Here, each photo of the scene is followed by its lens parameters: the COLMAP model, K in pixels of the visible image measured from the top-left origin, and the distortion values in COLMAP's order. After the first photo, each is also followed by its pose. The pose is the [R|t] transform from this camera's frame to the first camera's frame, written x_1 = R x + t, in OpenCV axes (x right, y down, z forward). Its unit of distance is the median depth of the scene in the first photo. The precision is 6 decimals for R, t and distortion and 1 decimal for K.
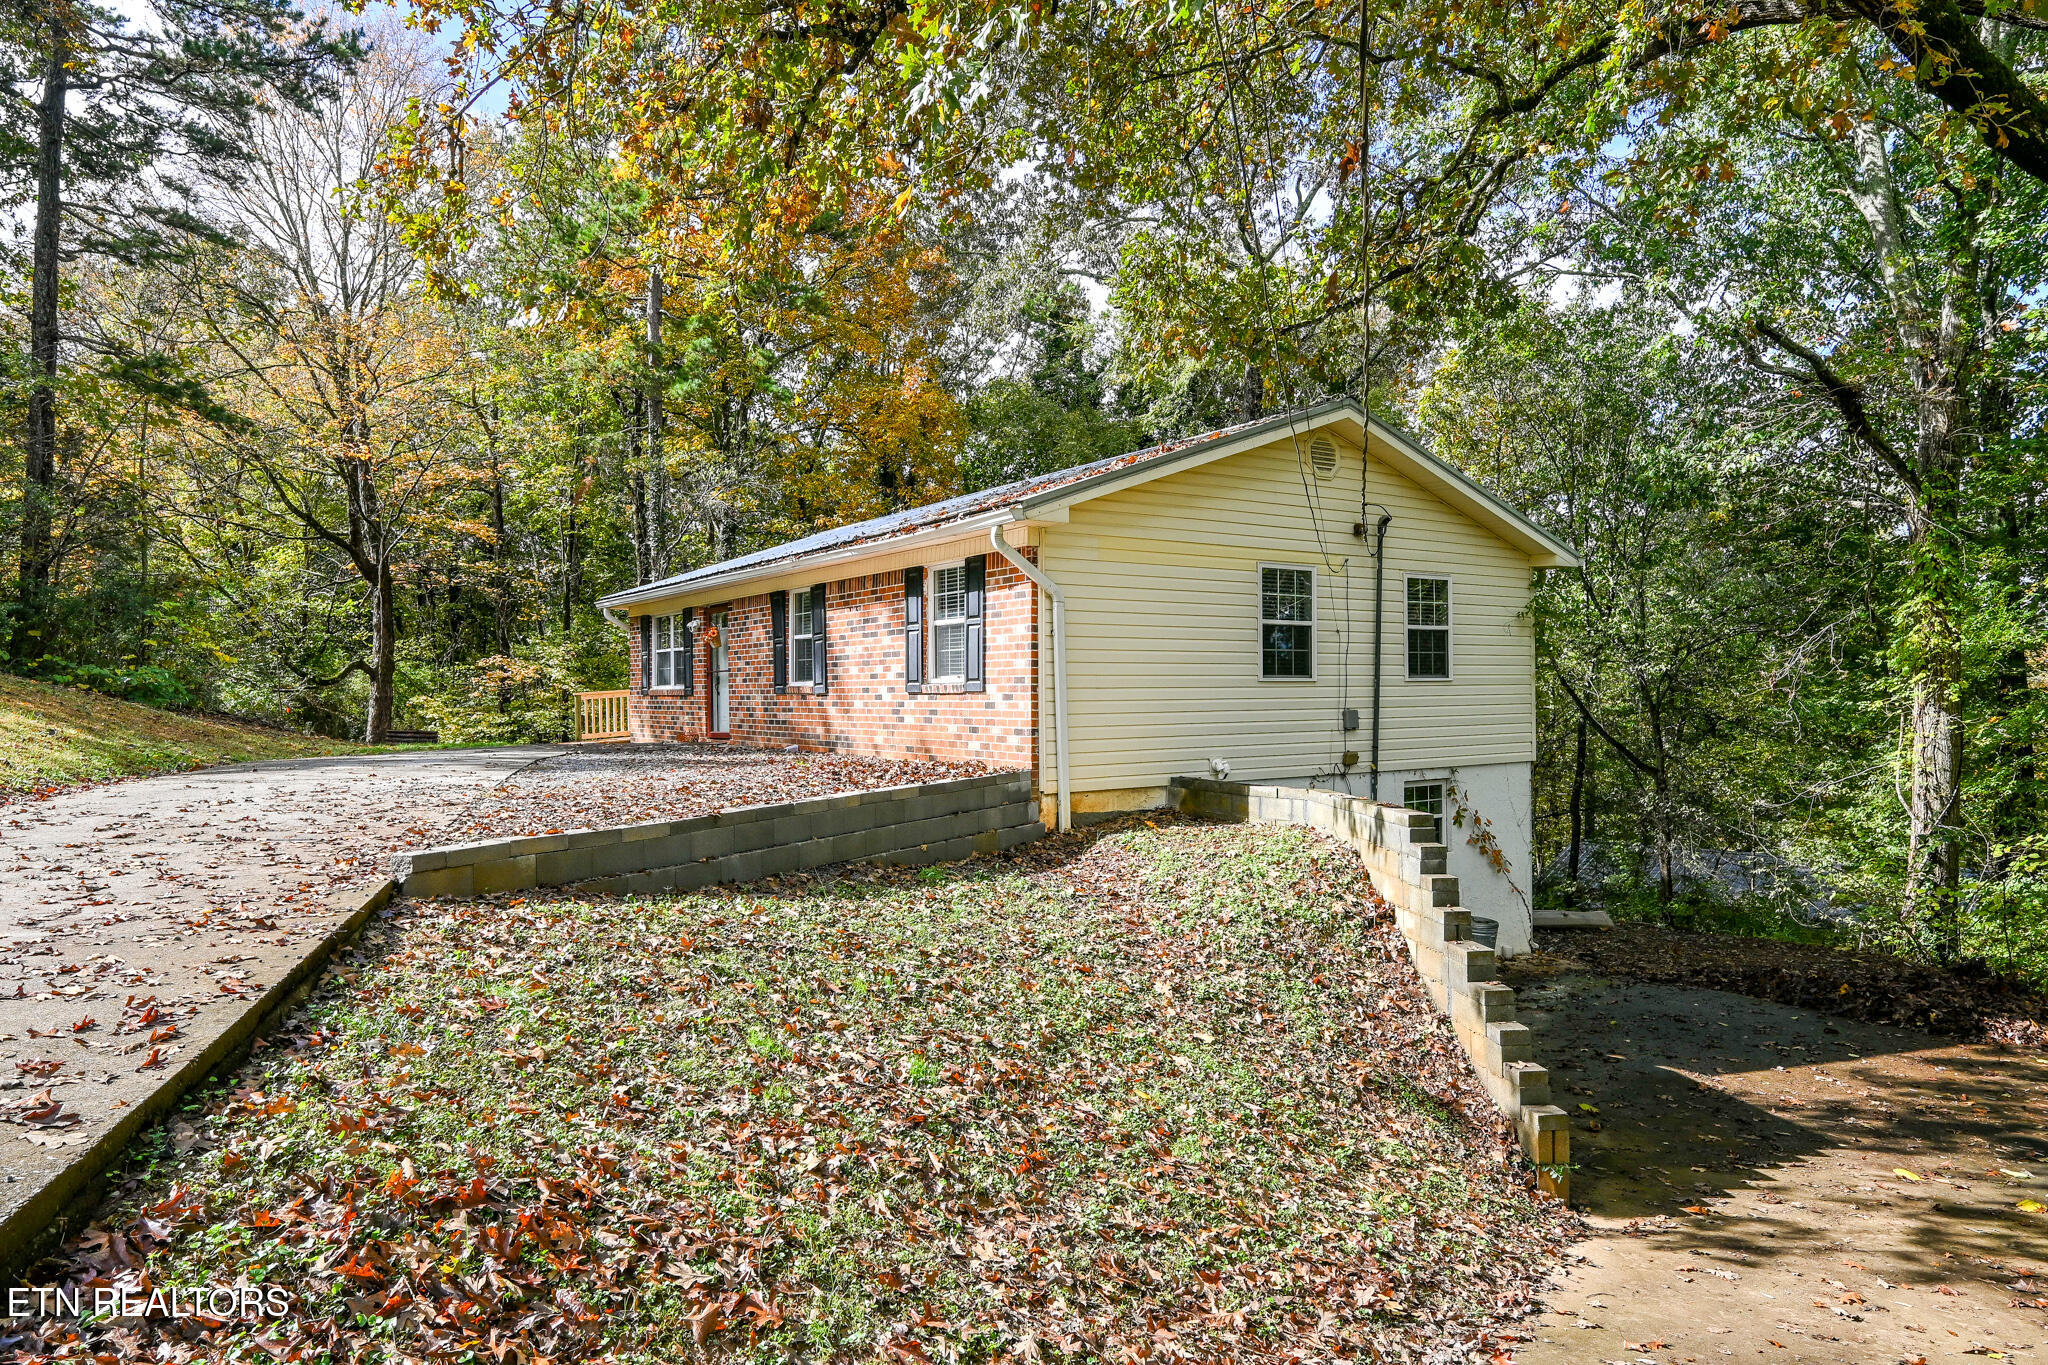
lens RADIAL K [[1254.1, 0, 1024.0], [0, 1254.1, 682.5], [0, 0, 1]] dist [0.000461, -0.003373]
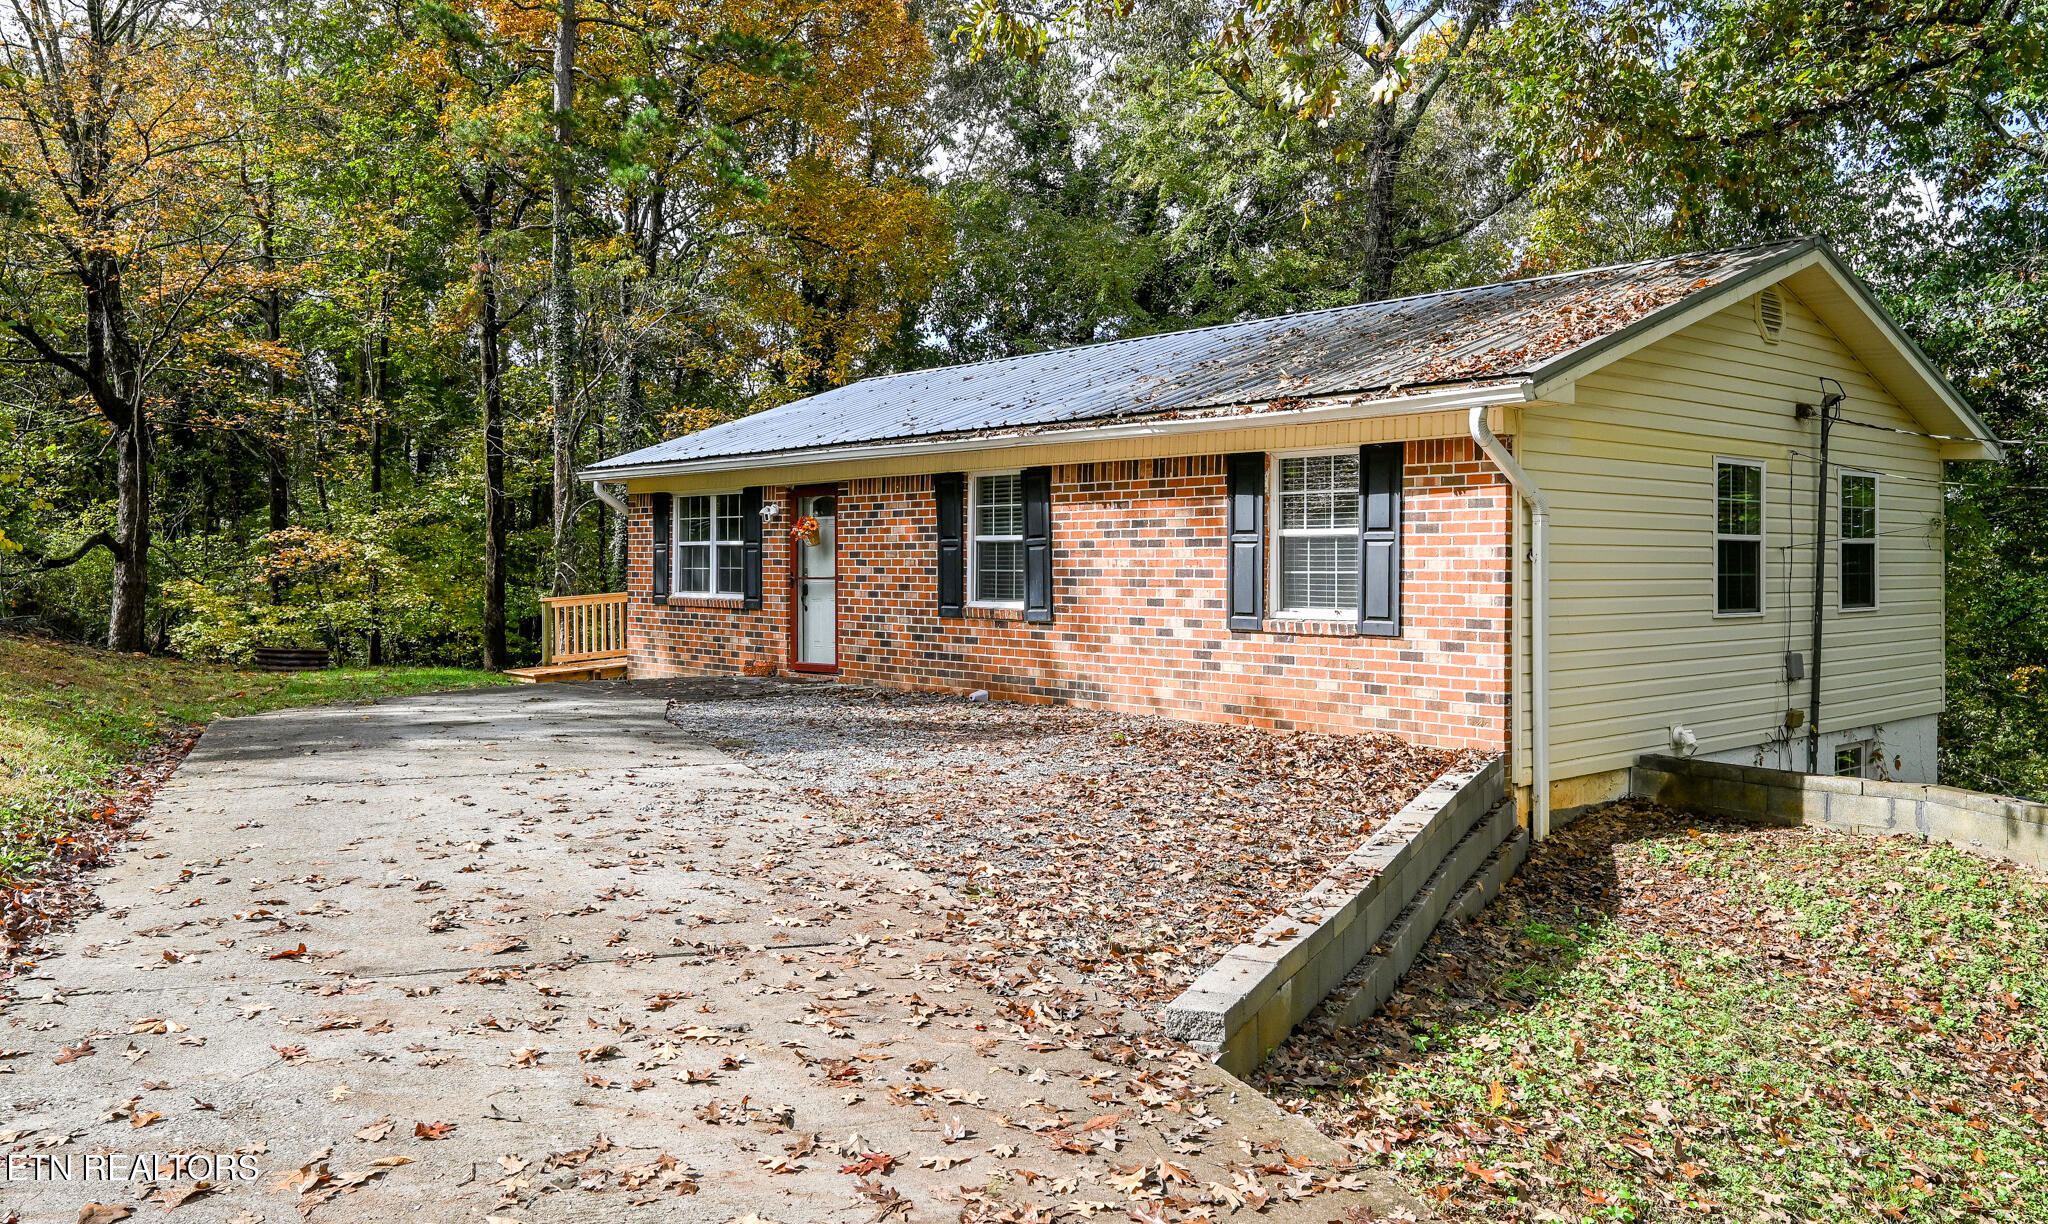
lens RADIAL K [[1554.6, 0, 1023.4], [0, 1554.6, 553.3], [0, 0, 1]] dist [-0.002630, -0.000224]
pose [[0.992814, 0.010952, 0.119163, -0.309600], [-0.011107, 0.999938, 0.000644, -0.033692], [-0.119148, -0.001963, 0.992875, 0.140414]]
